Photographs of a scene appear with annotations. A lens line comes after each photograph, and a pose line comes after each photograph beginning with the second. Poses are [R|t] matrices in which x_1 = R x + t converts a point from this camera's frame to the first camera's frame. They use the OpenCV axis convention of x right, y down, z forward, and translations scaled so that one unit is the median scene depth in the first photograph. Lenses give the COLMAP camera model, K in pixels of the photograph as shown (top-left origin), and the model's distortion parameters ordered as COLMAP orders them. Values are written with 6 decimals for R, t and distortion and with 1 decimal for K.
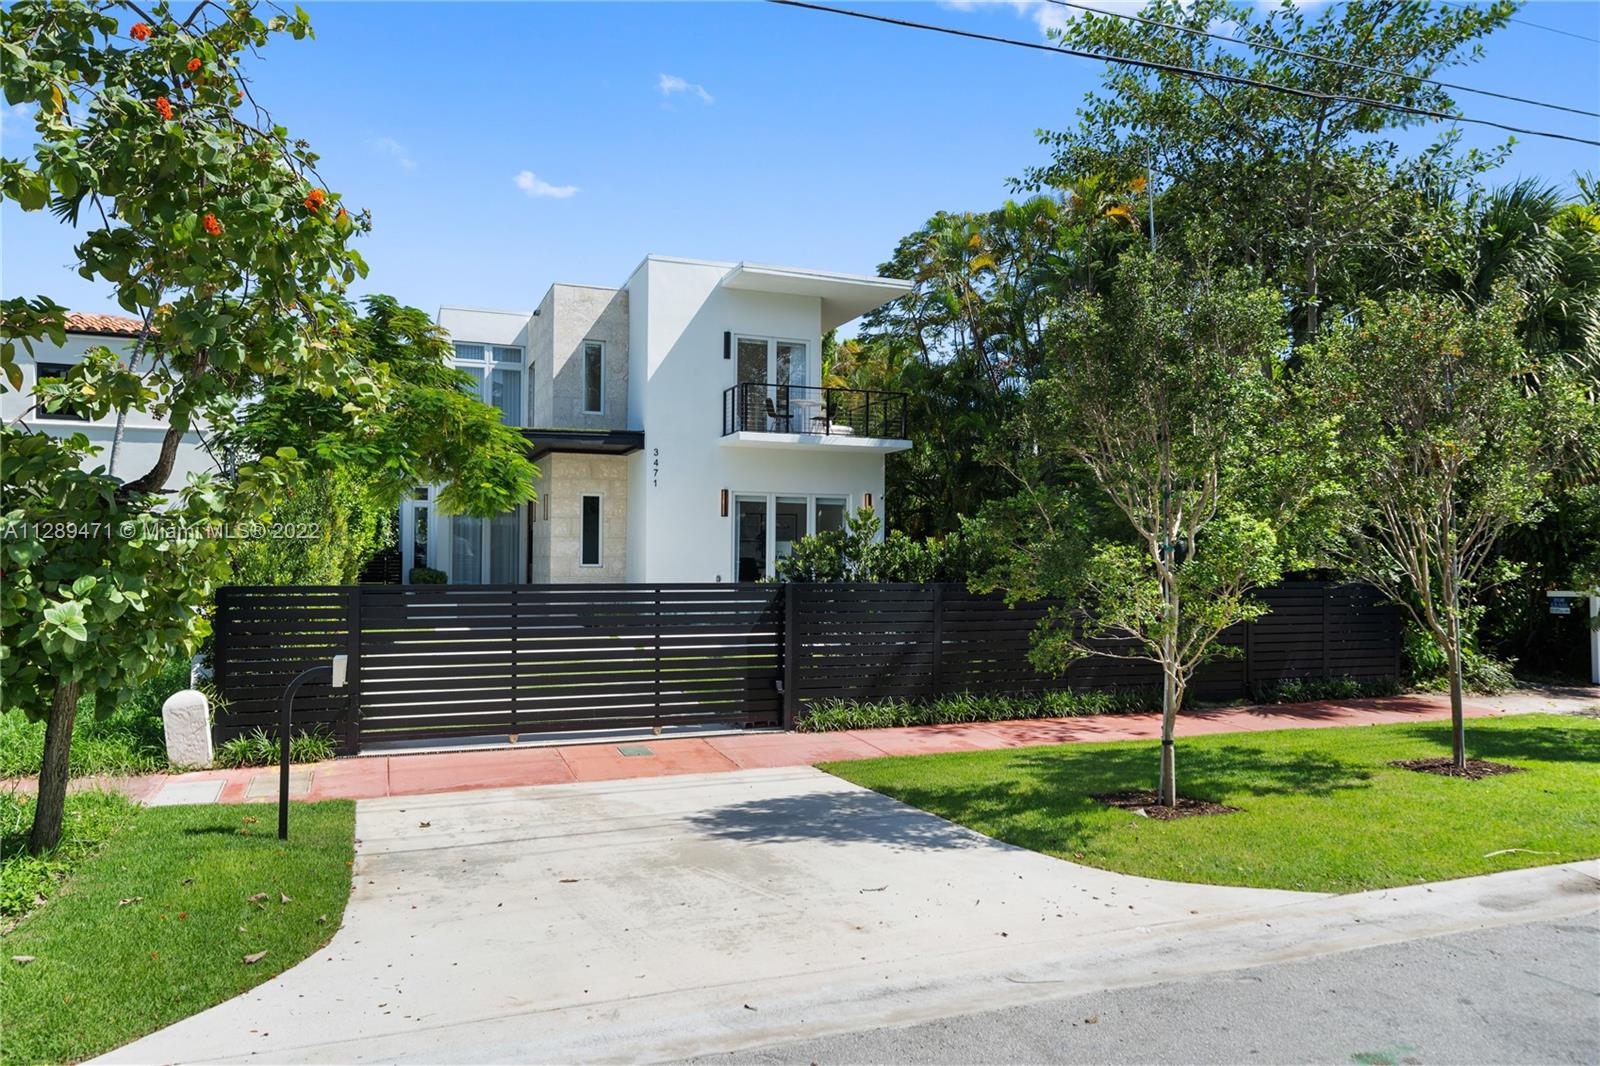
lens RADIAL K [[1092.9, 0, 798.6], [0, 1092.9, 531.3], [0, 0, 1]] dist [-0.006259, -0.000150]
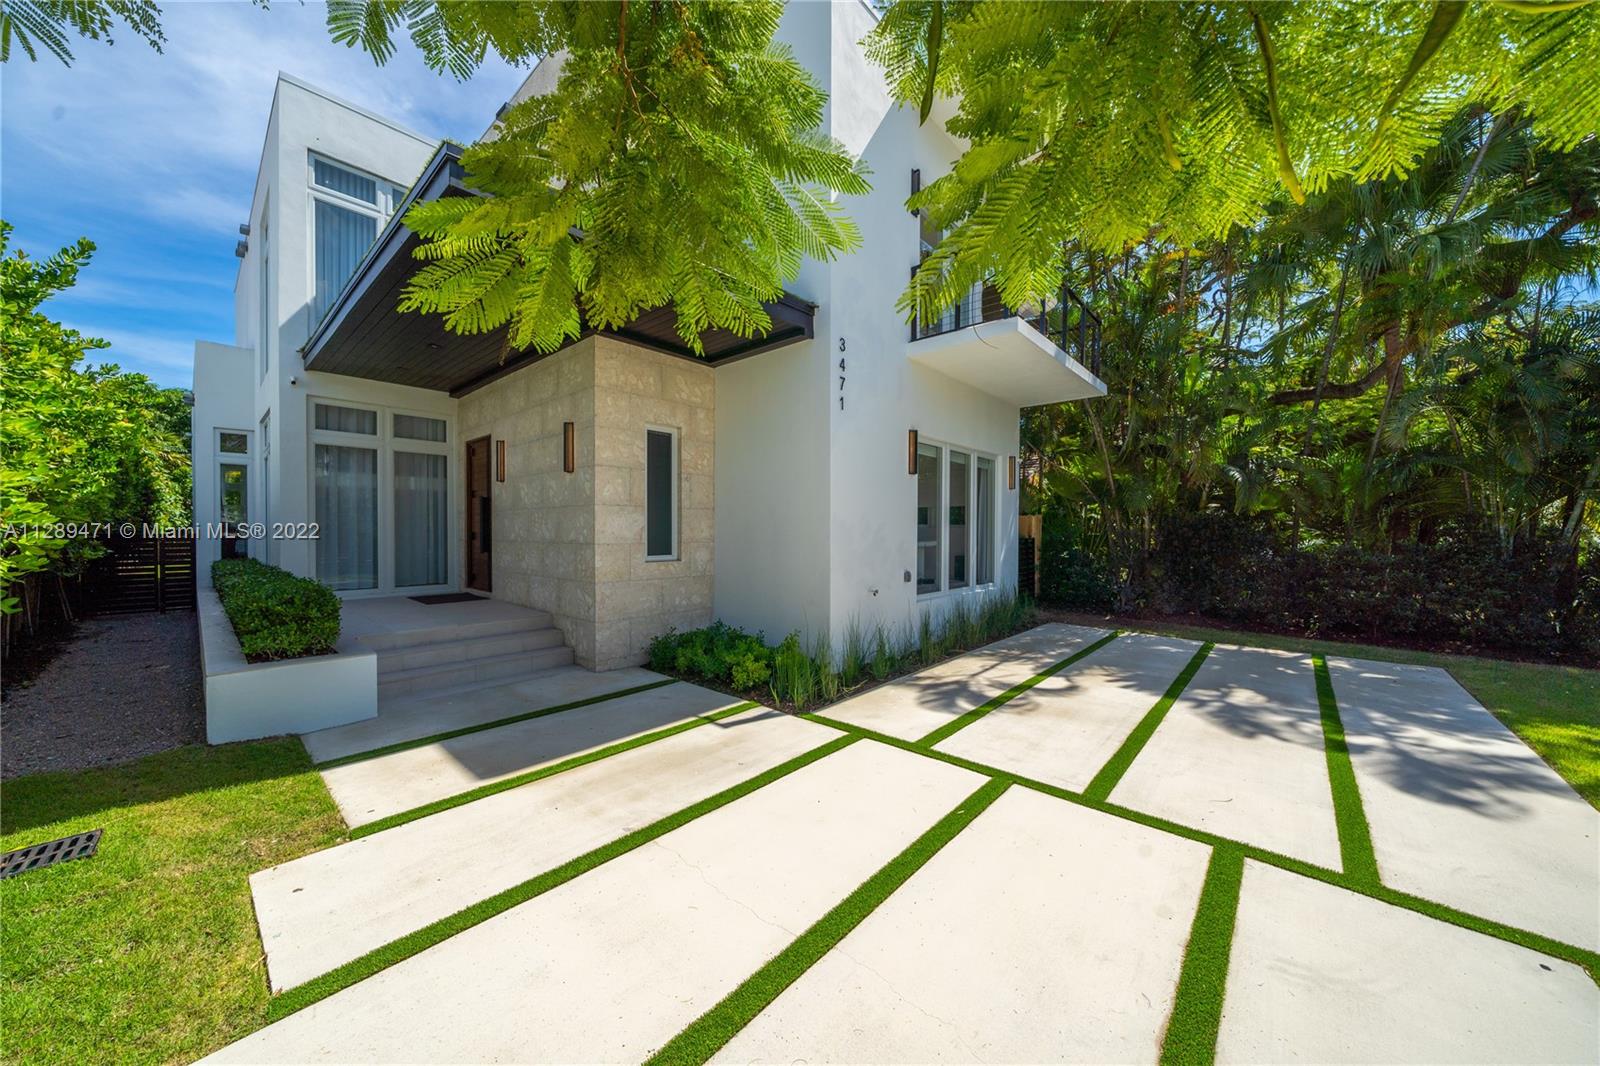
lens RADIAL K [[553.4, 0, 789.6], [0, 553.4, 534.3], [0, 0, 1]] dist [-0.008672, -0.000056]
pose [[0.890812, -0.011123, 0.454236, -0.262265], [-0.002530, 0.999563, 0.029438, 0.011049], [-0.454365, -0.027373, 0.890395, 0.734712]]
